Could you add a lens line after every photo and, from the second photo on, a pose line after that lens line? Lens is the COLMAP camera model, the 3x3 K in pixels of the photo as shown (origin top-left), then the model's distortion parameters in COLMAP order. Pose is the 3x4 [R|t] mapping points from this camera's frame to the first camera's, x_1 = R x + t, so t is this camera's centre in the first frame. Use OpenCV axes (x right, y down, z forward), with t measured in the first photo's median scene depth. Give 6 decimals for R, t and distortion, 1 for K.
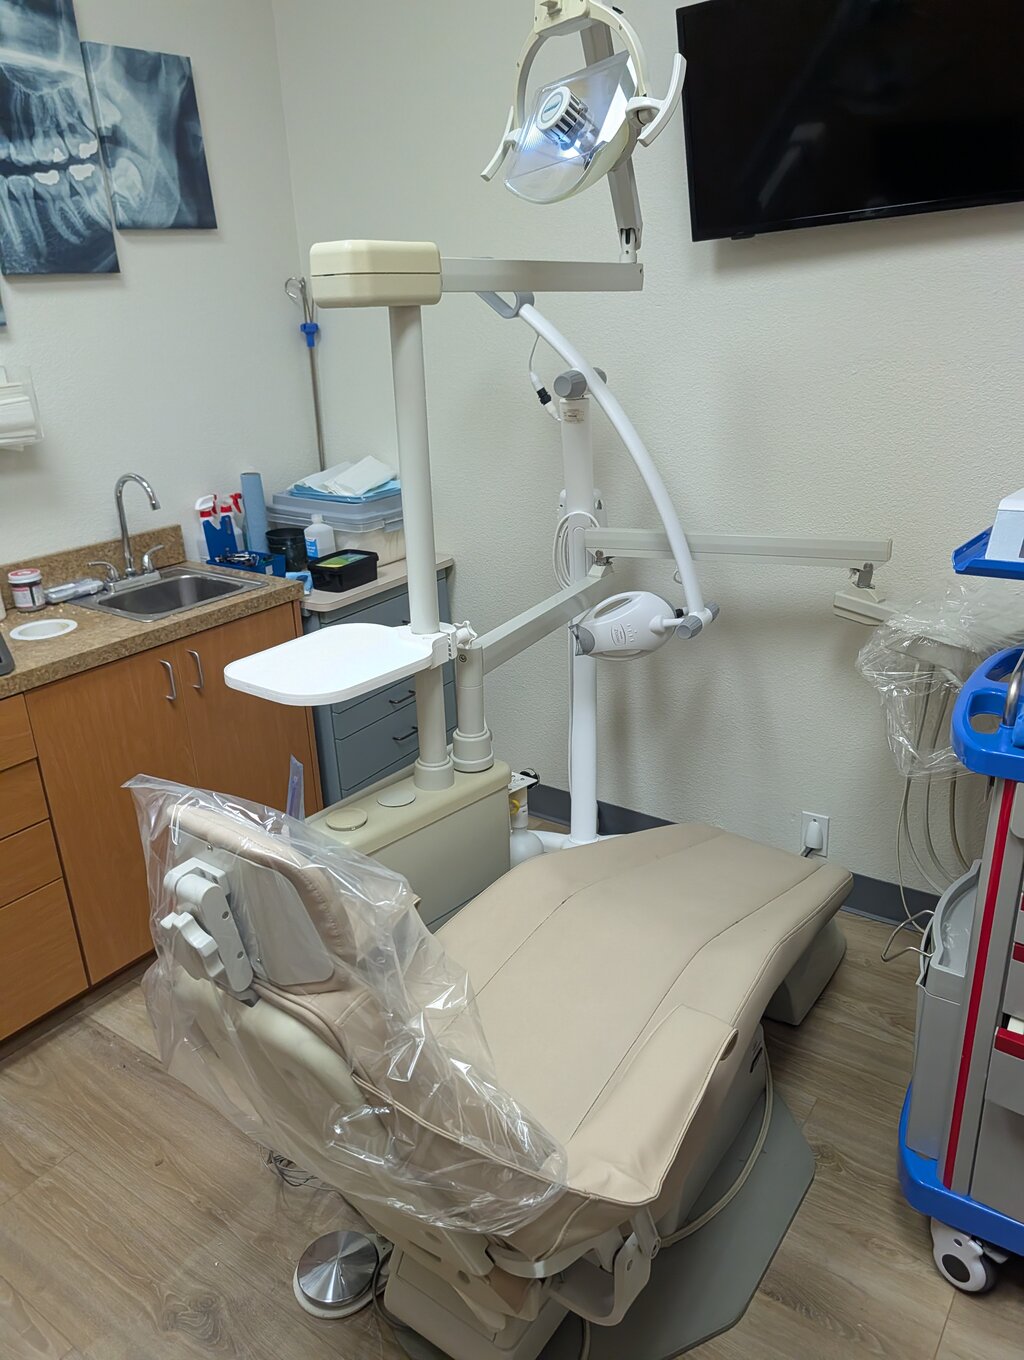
lens RADIAL K [[969.0, 0, 511.6], [0, 969.0, 691.3], [0, 0, 1]] dist [0.037803, -0.031908]
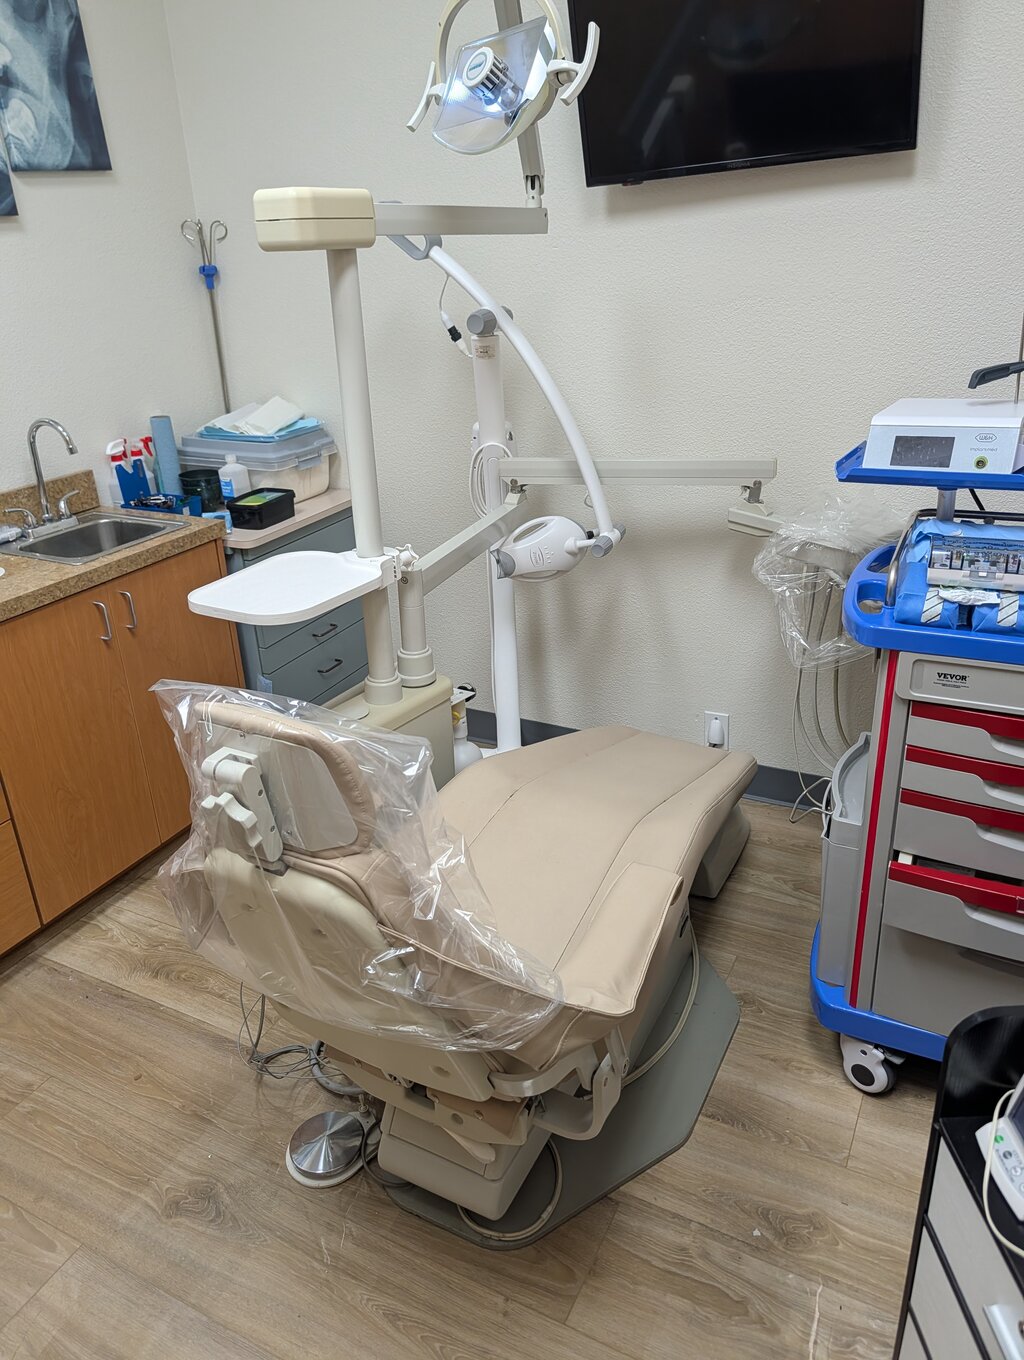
lens RADIAL K [[987.3, 0, 509.1], [0, 987.3, 674.1], [0, 0, 1]] dist [0.025189, -0.018572]
pose [[0.989698, -0.060010, 0.129987, -0.076993], [0.055956, 0.997833, 0.034625, 0.034981], [-0.131783, -0.026994, 0.990911, -0.093674]]
